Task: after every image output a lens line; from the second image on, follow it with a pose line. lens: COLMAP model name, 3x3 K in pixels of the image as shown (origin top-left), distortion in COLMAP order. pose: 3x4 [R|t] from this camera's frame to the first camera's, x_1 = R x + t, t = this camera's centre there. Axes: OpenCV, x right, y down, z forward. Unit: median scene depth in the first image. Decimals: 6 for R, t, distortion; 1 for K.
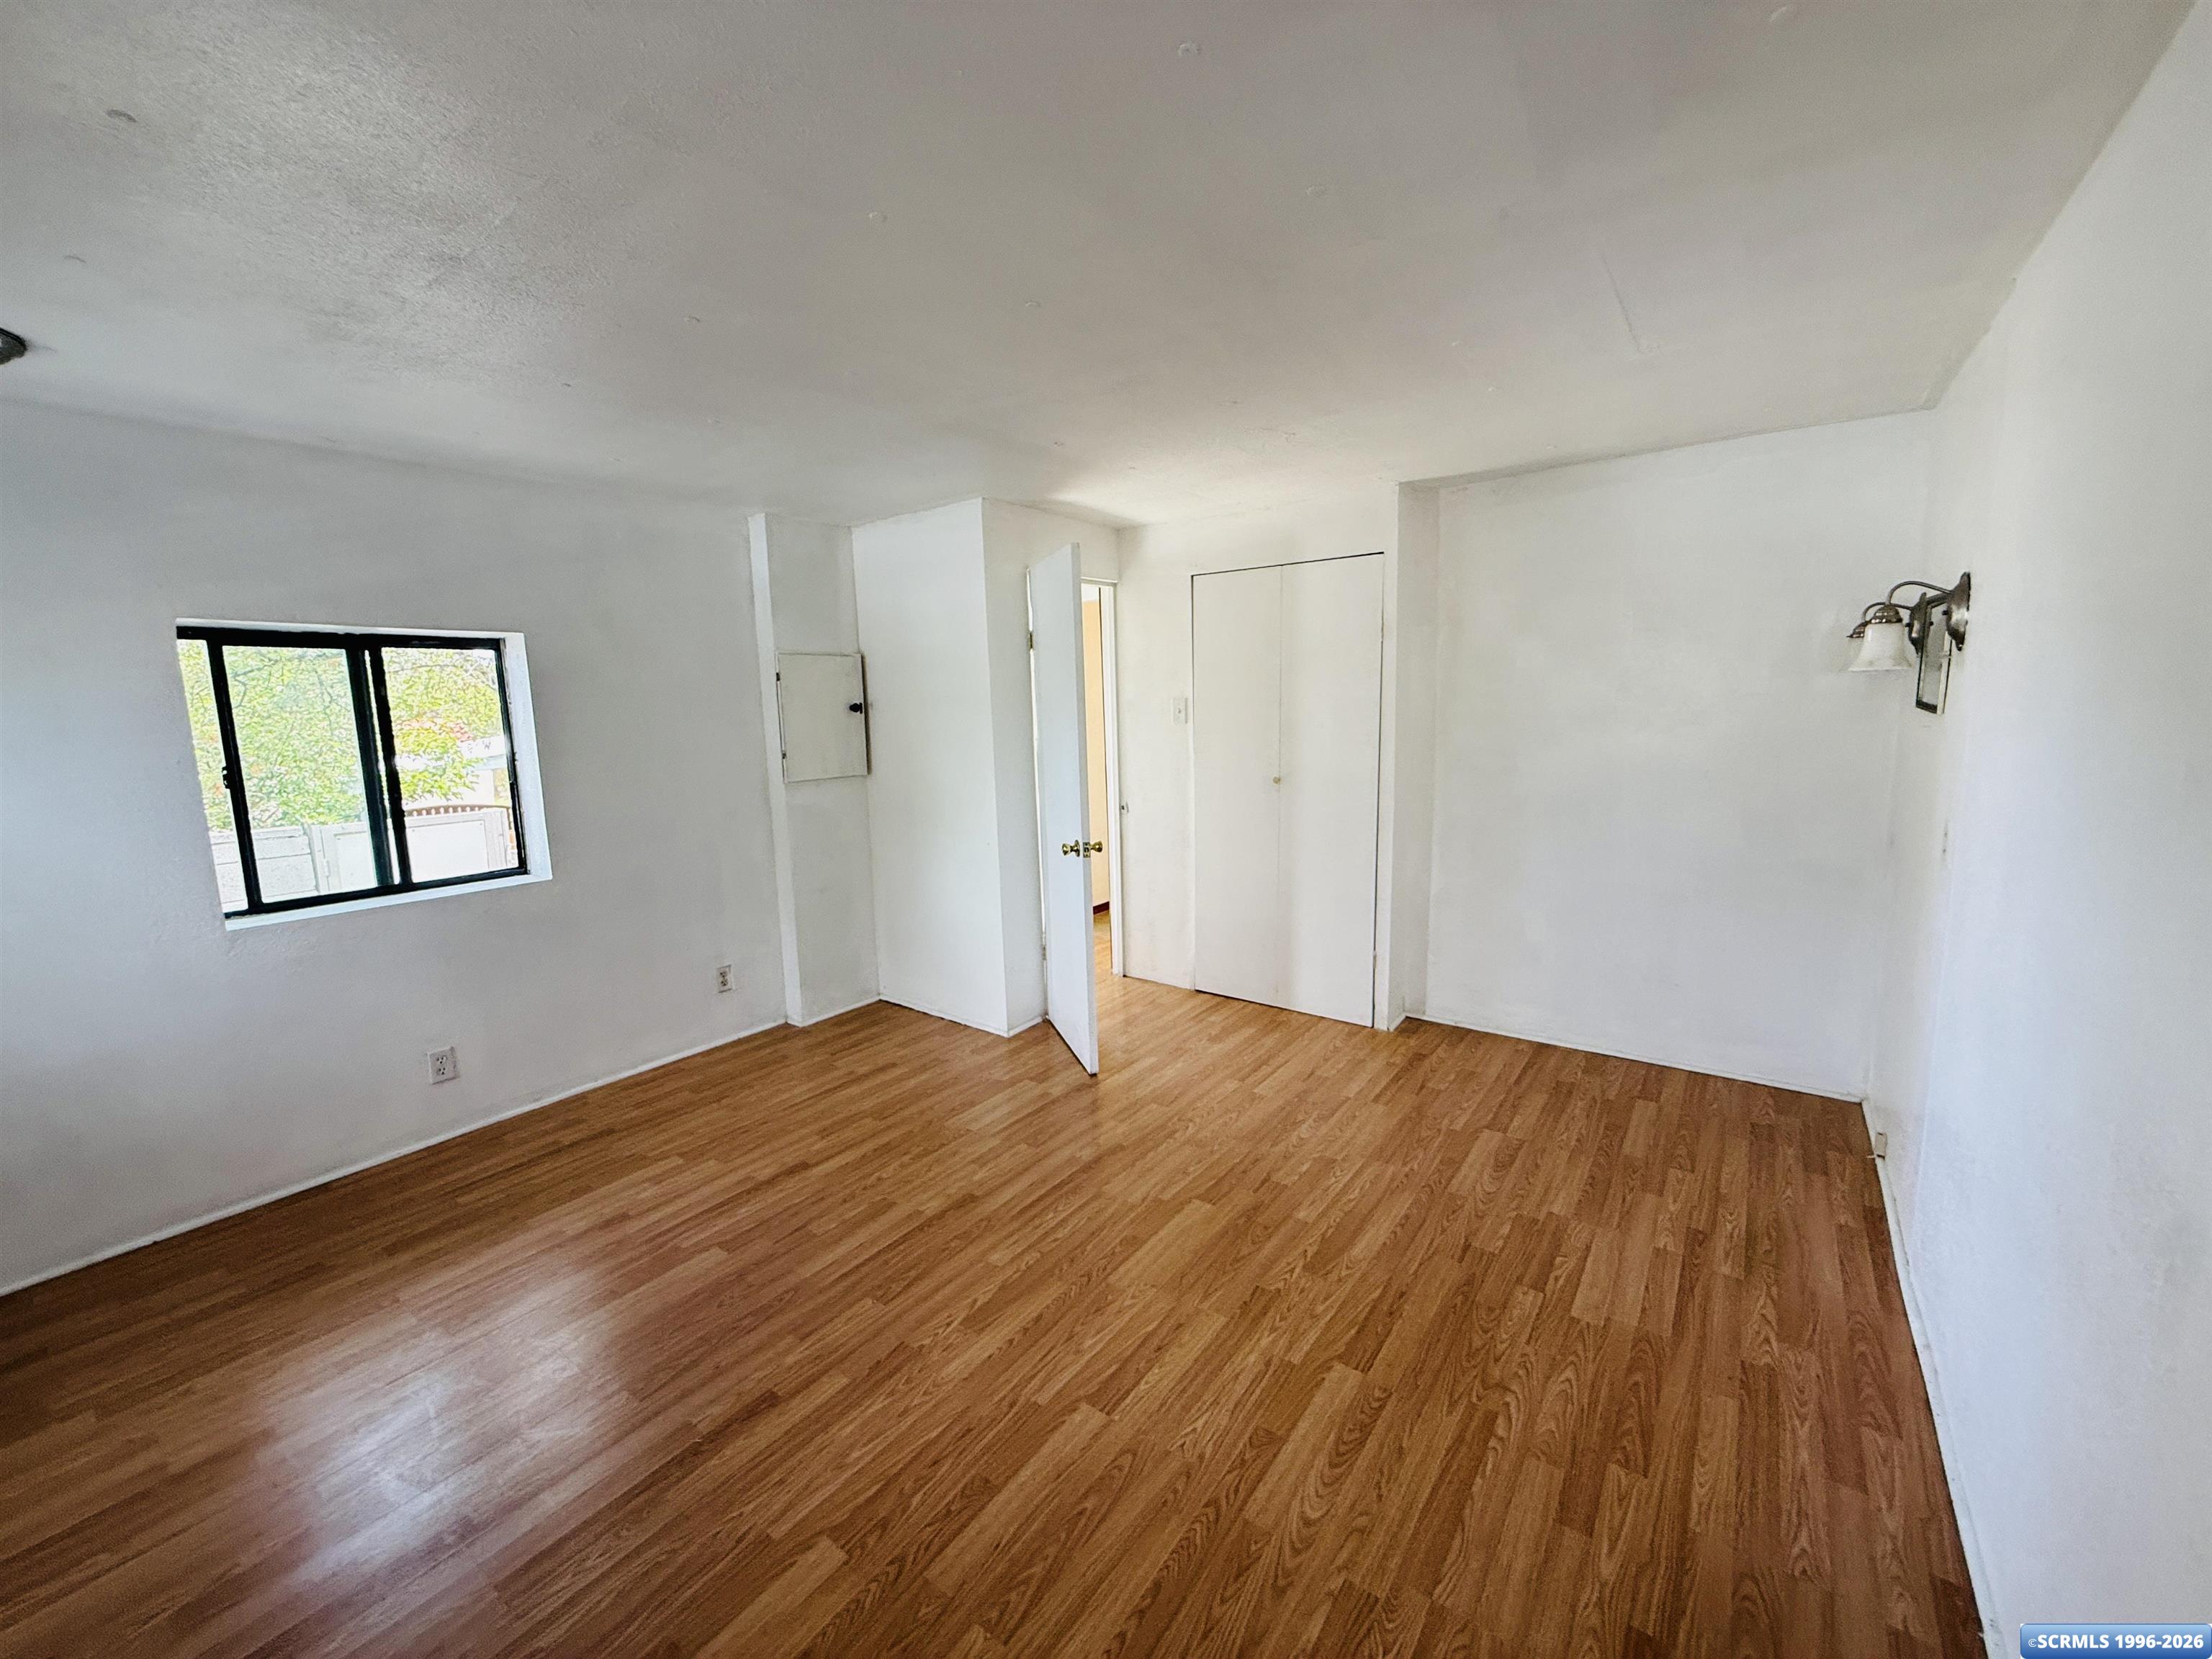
lens RADIAL K [[878.0, 0, 1097.2], [0, 878.0, 826.8], [0, 0, 1]] dist [-0.000582, 0.000144]
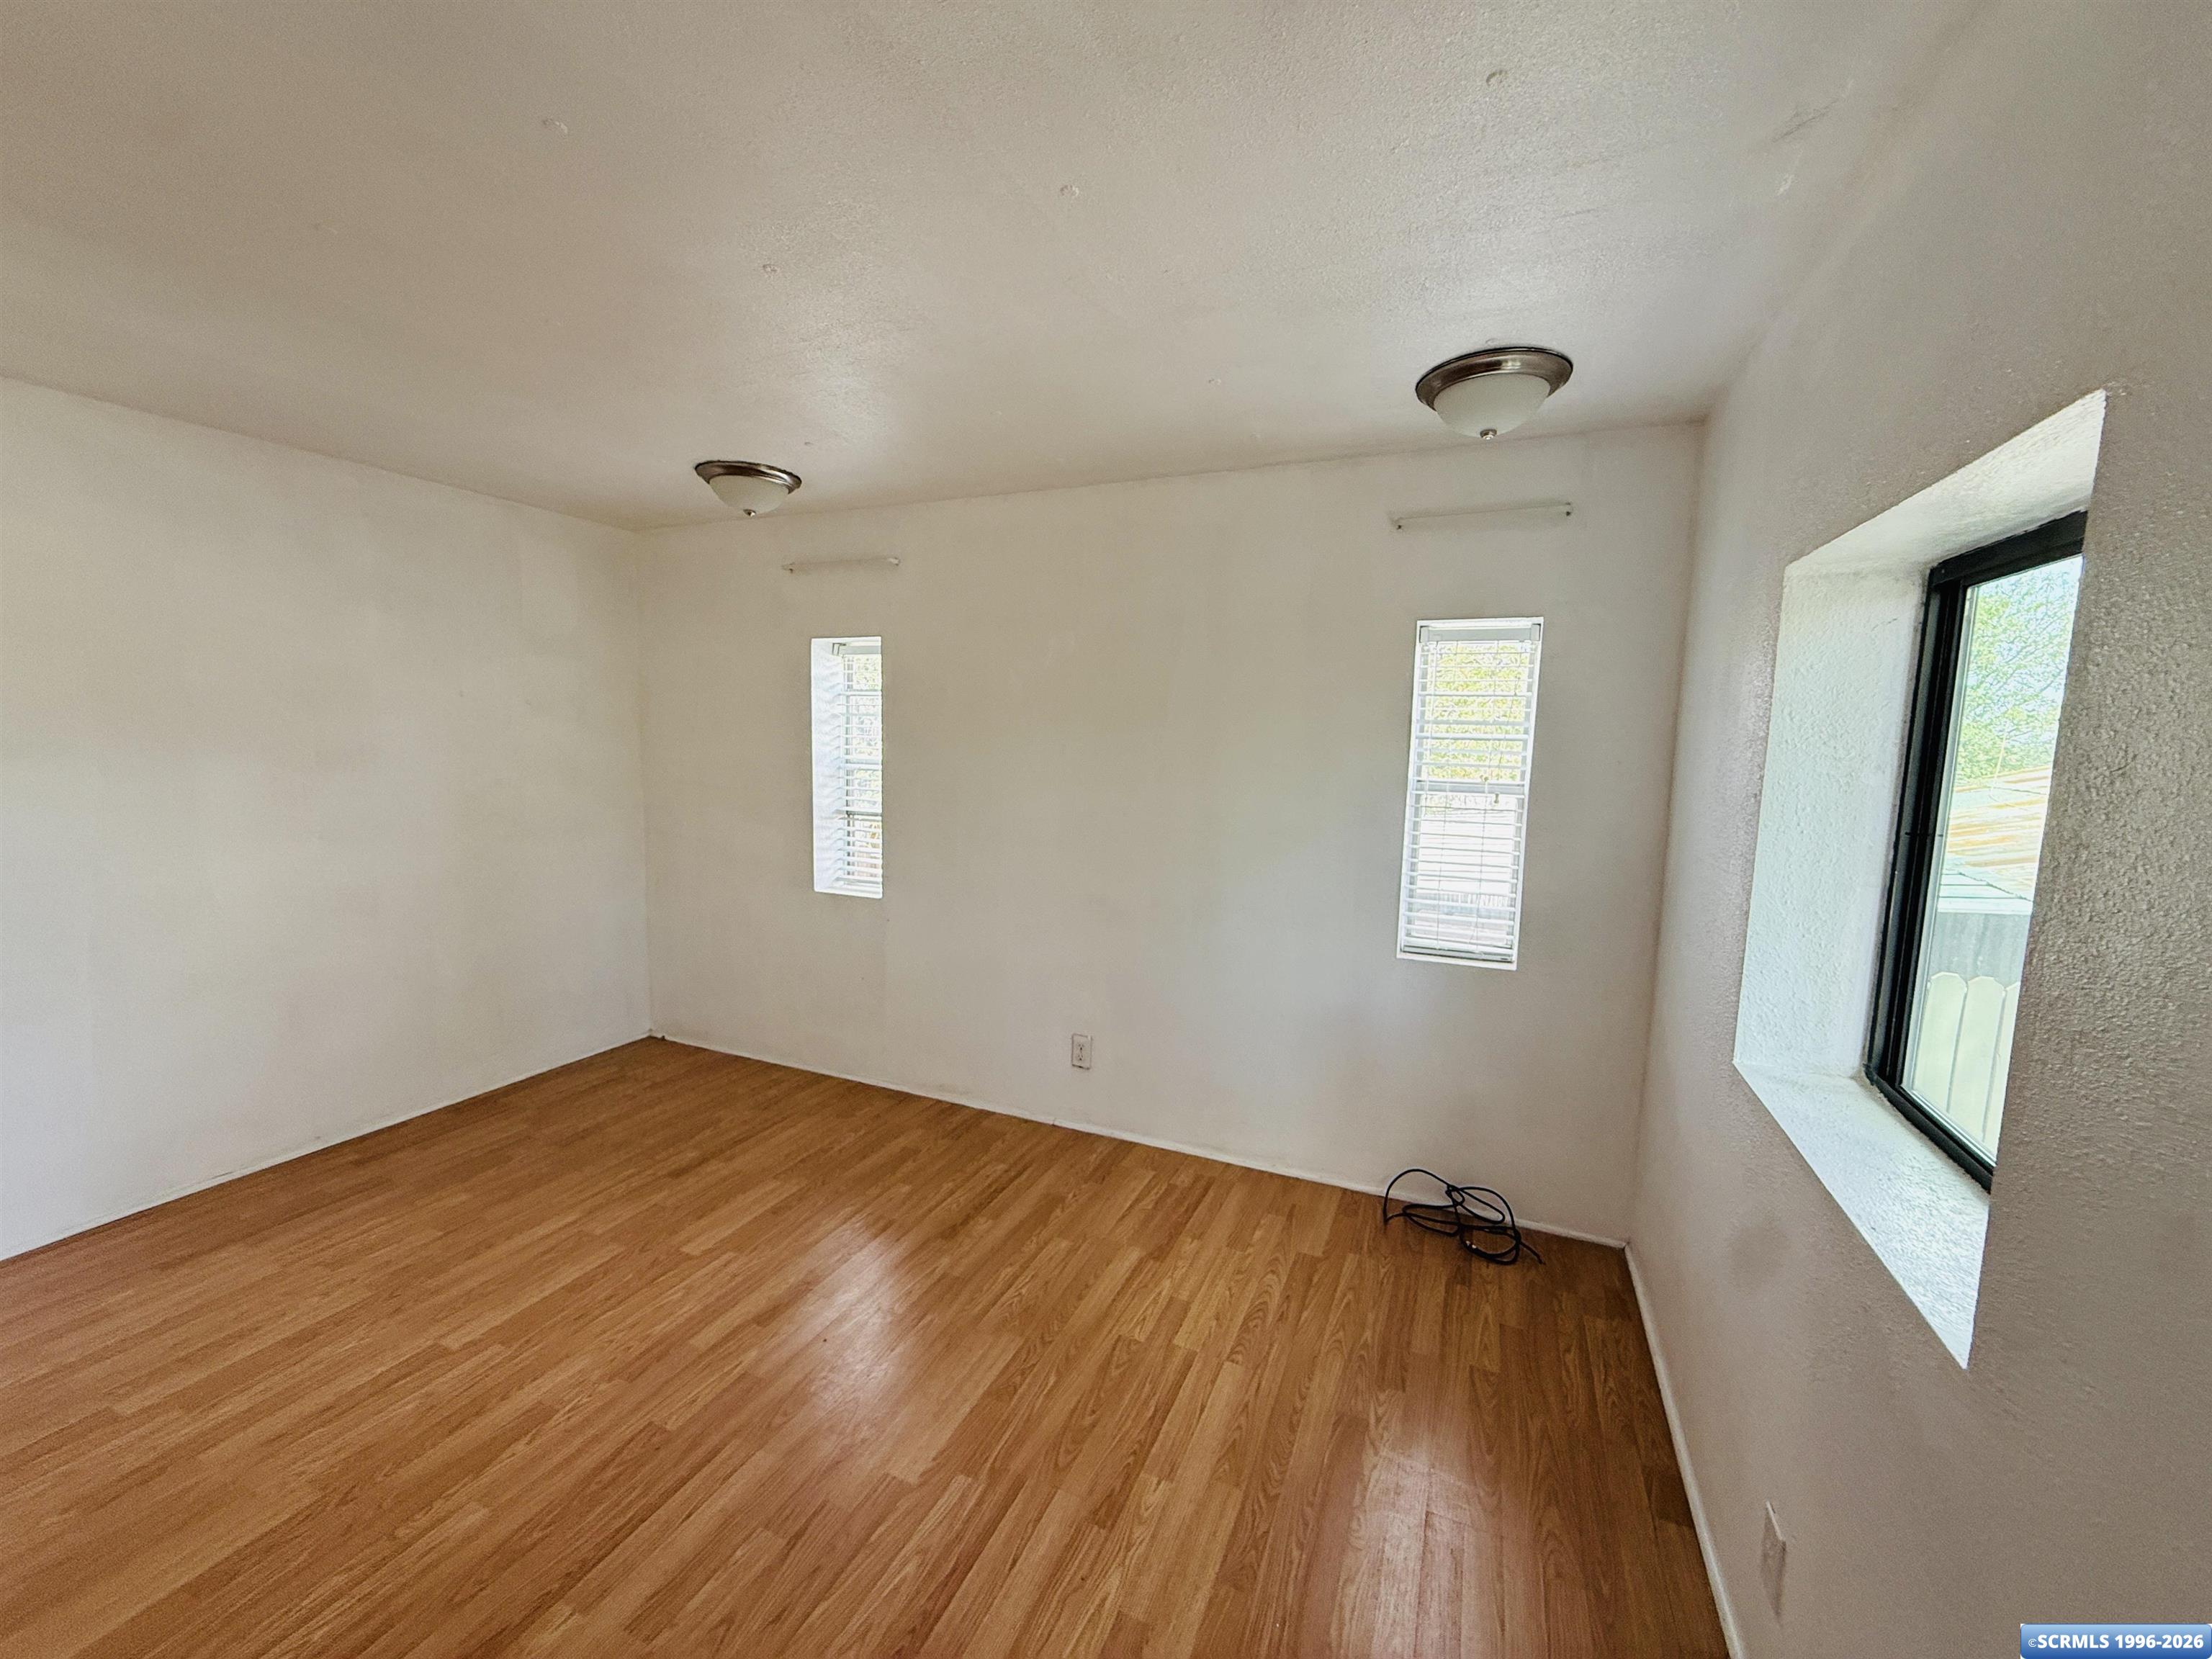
lens RADIAL K [[878.0, 0, 1097.2], [0, 878.0, 826.8], [0, 0, 1]] dist [-0.000582, 0.000144]
pose [[-0.975168, 0.032681, -0.219044, -0.443571], [-0.023866, 0.967786, 0.250642, -0.208314], [0.220179, 0.249645, -0.942973, 1.568065]]
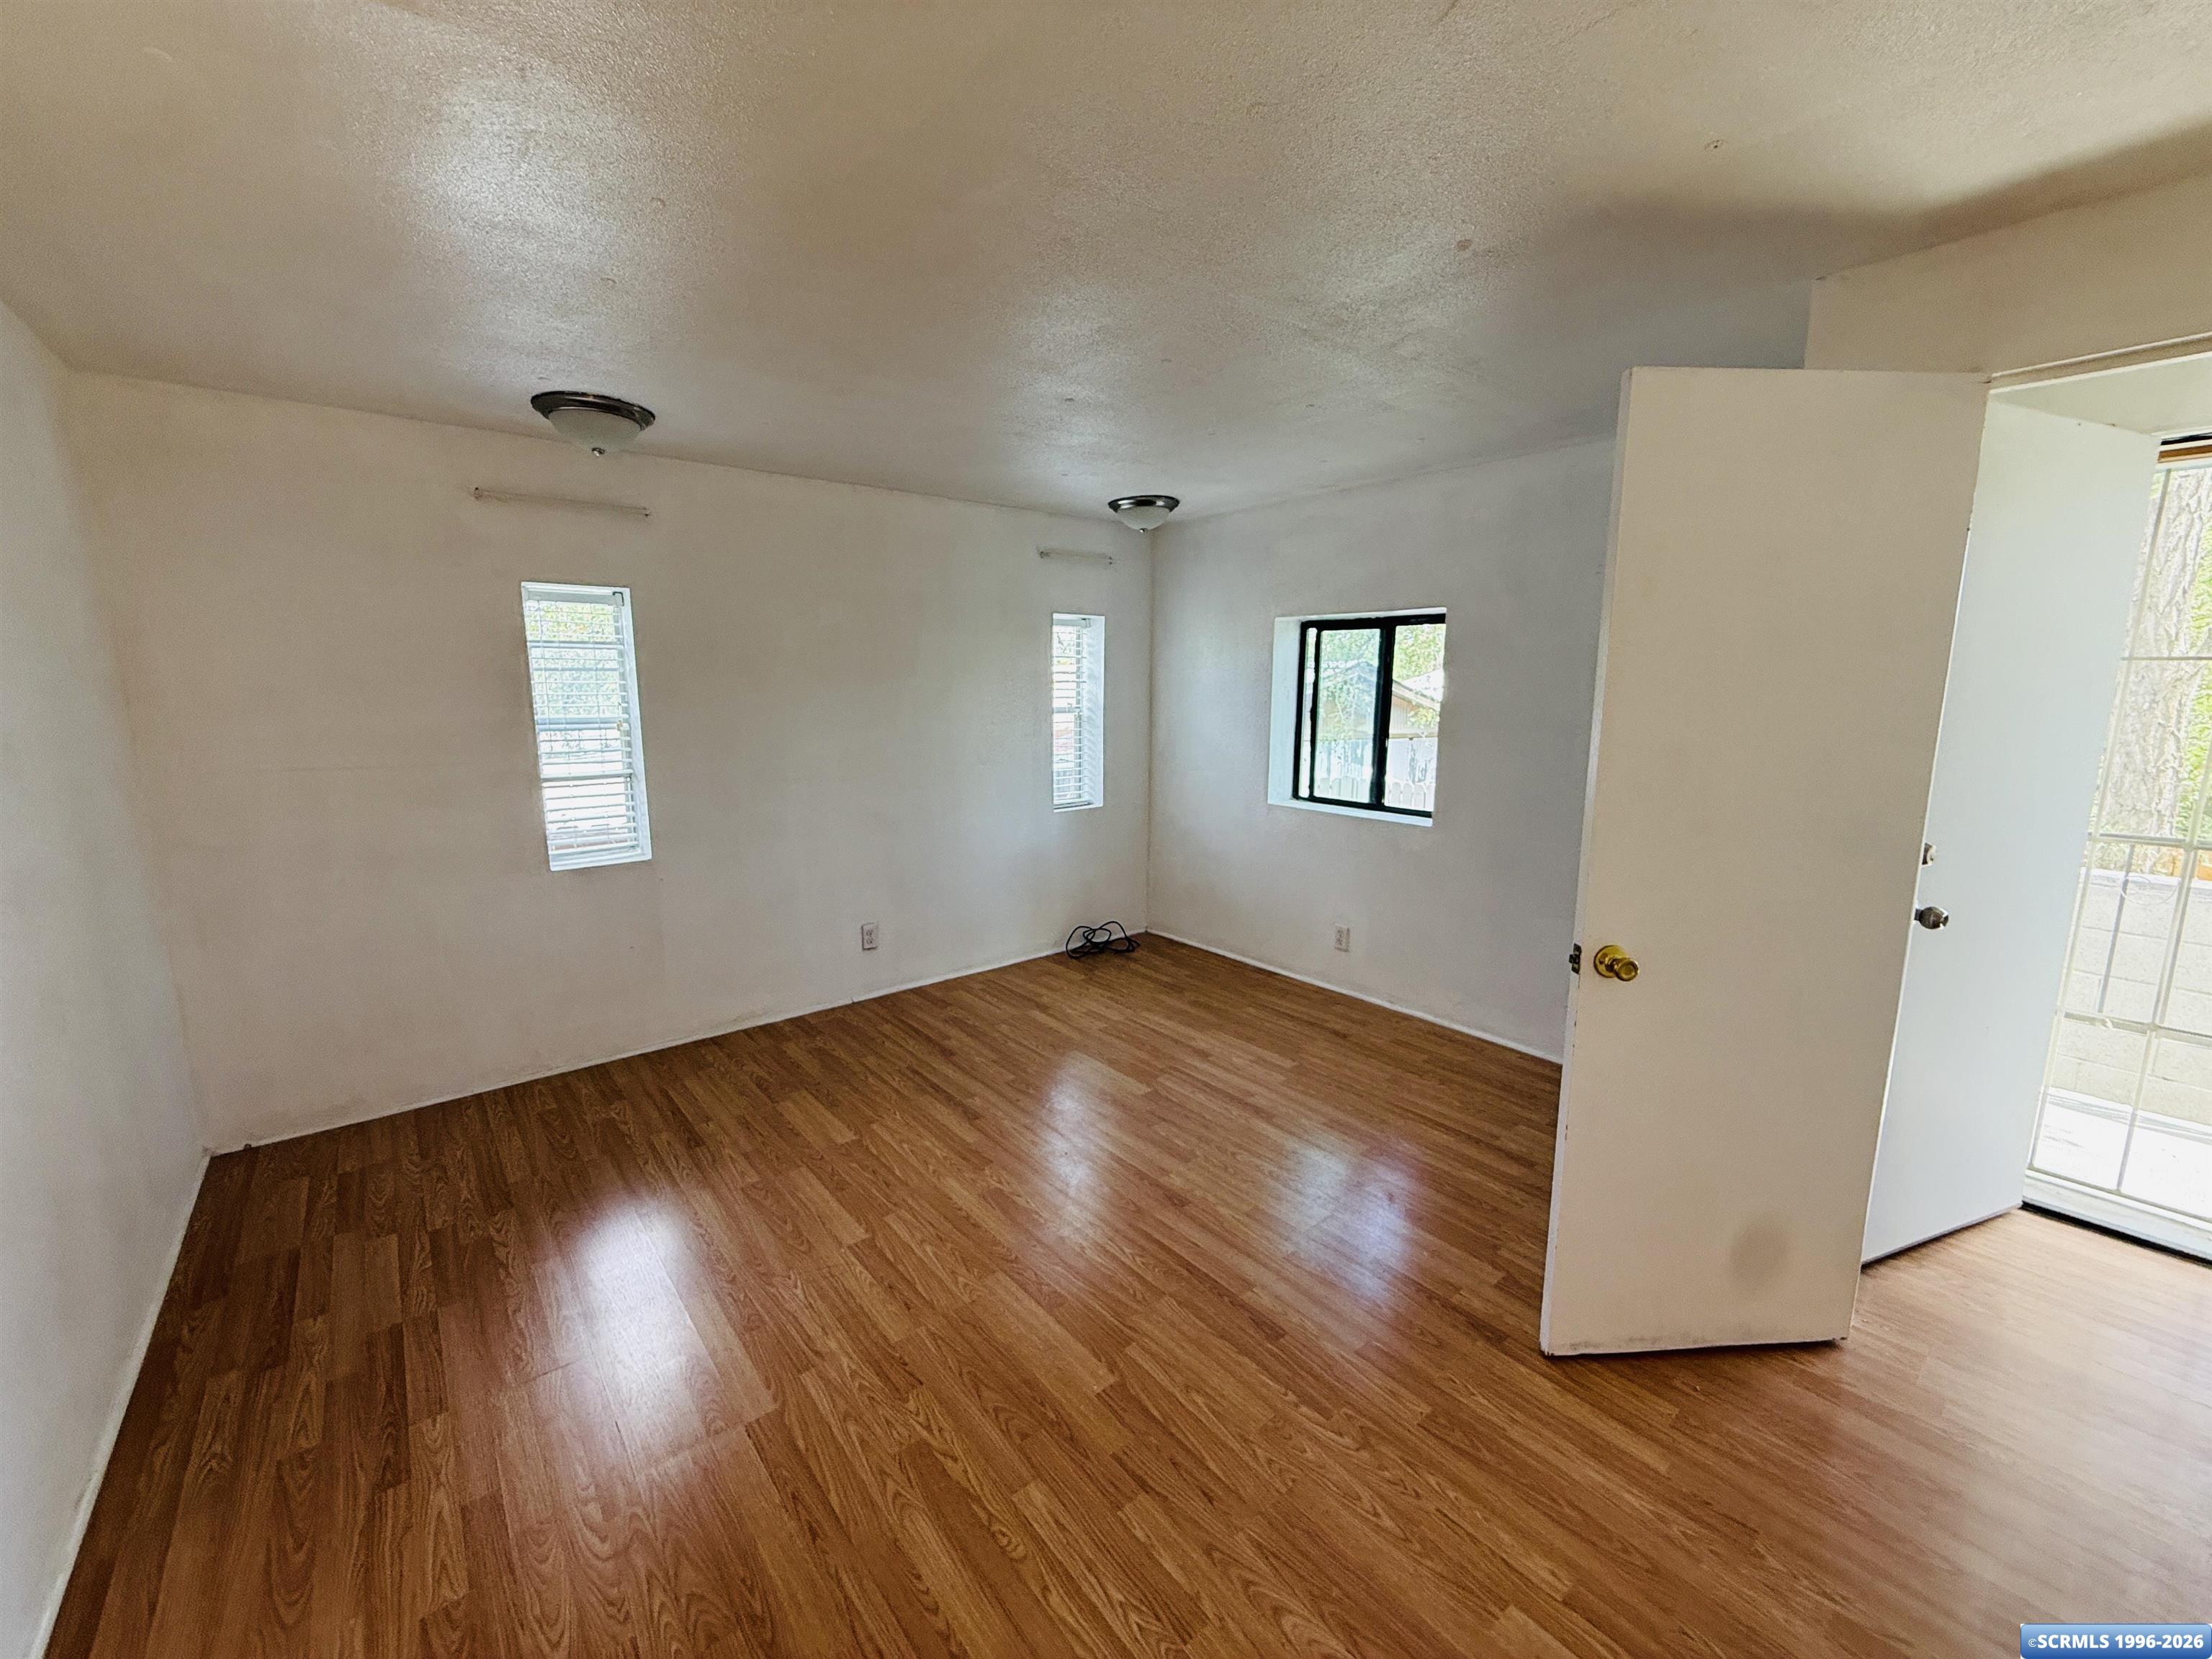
lens RADIAL K [[878.0, 0, 1097.2], [0, 878.0, 826.8], [0, 0, 1]] dist [-0.000582, 0.000144]
pose [[-0.237584, 0.185445, -0.953501, 0.767117], [-0.133714, 0.966019, 0.221197, -0.181804], [0.962120, 0.180049, -0.204714, 1.122635]]
